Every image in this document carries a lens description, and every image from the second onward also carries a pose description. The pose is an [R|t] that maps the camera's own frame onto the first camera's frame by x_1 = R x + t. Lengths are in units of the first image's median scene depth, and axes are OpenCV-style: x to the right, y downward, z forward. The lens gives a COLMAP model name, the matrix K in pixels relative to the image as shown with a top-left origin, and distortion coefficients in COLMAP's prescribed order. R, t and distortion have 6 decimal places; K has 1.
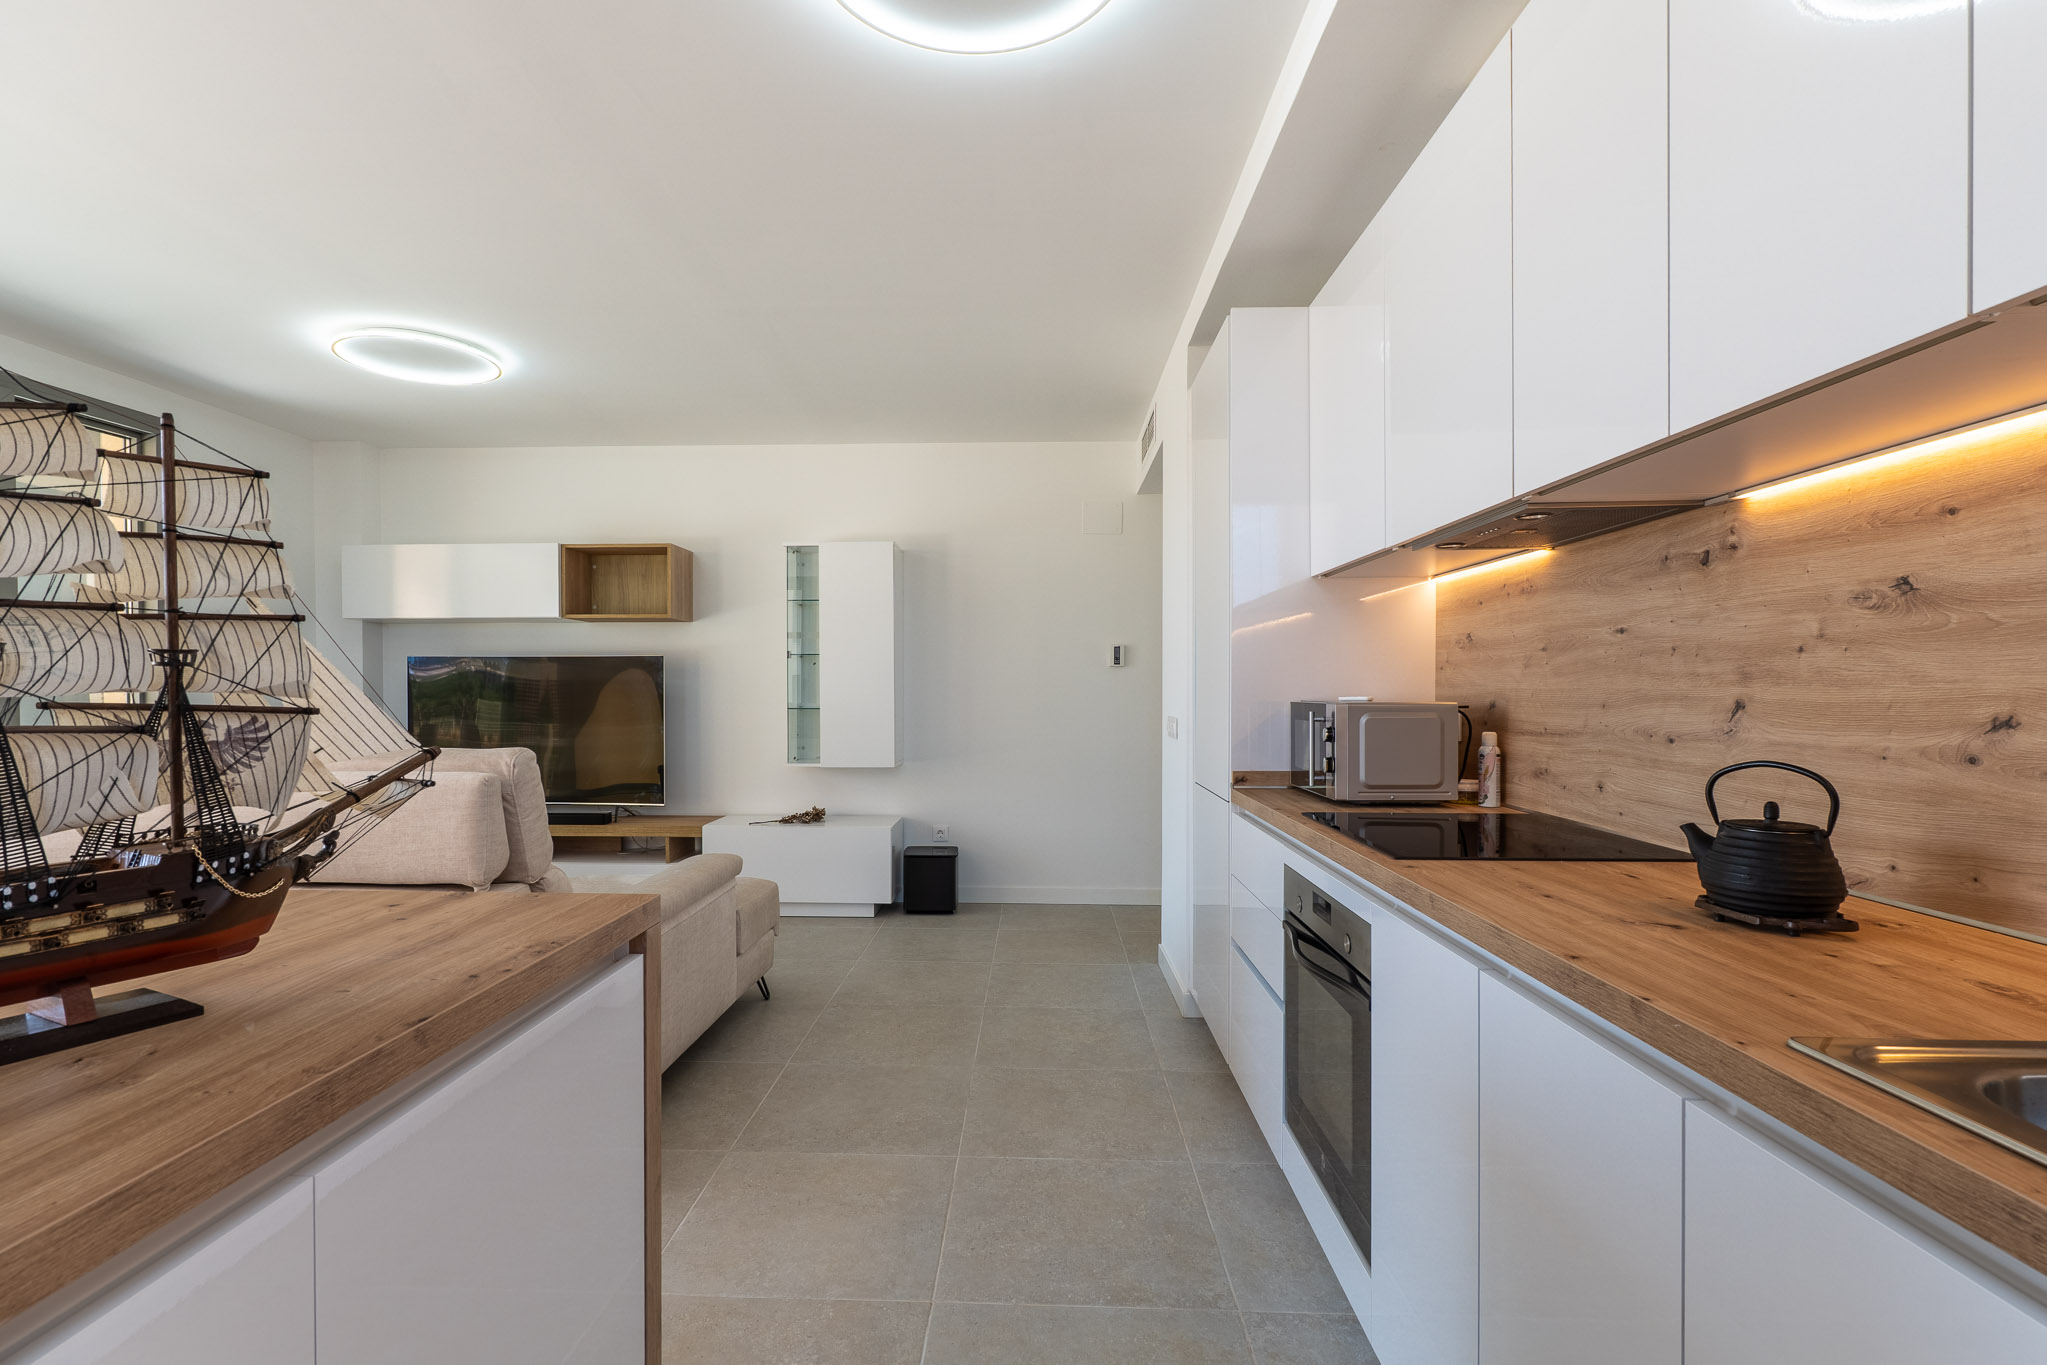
lens RADIAL K [[984.2, 0, 1050.0], [0, 984.2, 696.7], [0, 0, 1]] dist [0.002474, -0.000725]
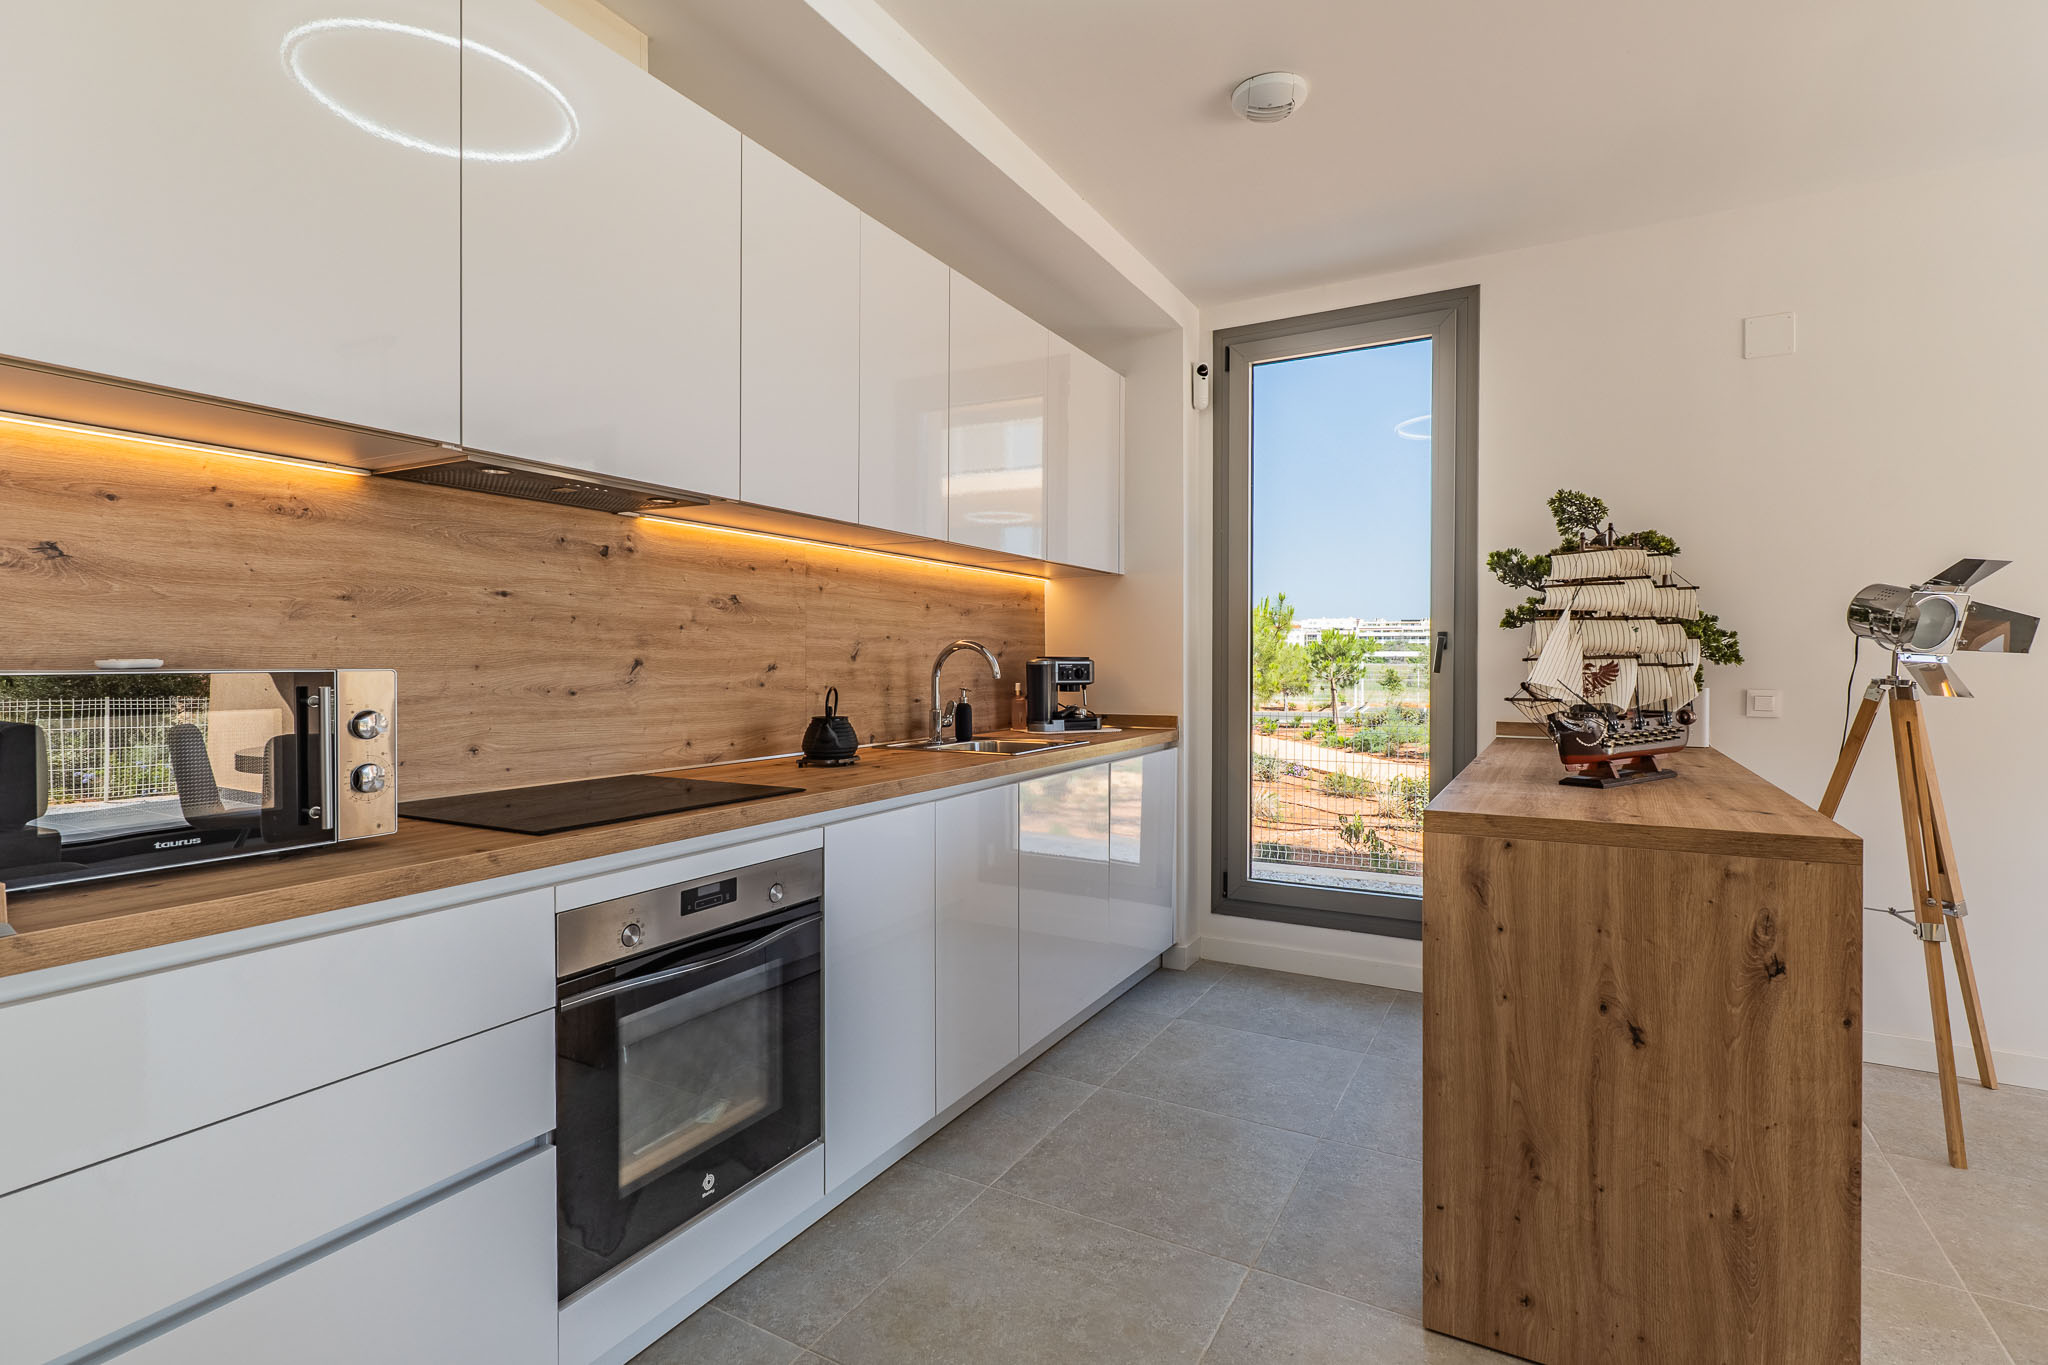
lens RADIAL K [[984.7, 0, 1022.5], [0, 984.7, 668.9], [0, 0, 1]] dist [0.002474, -0.000725]
pose [[-0.866370, -0.005956, 0.499368, -0.333288], [0.002627, 0.999861, 0.016483, -0.002805], [-0.499396, 0.015592, -0.866233, 1.314138]]
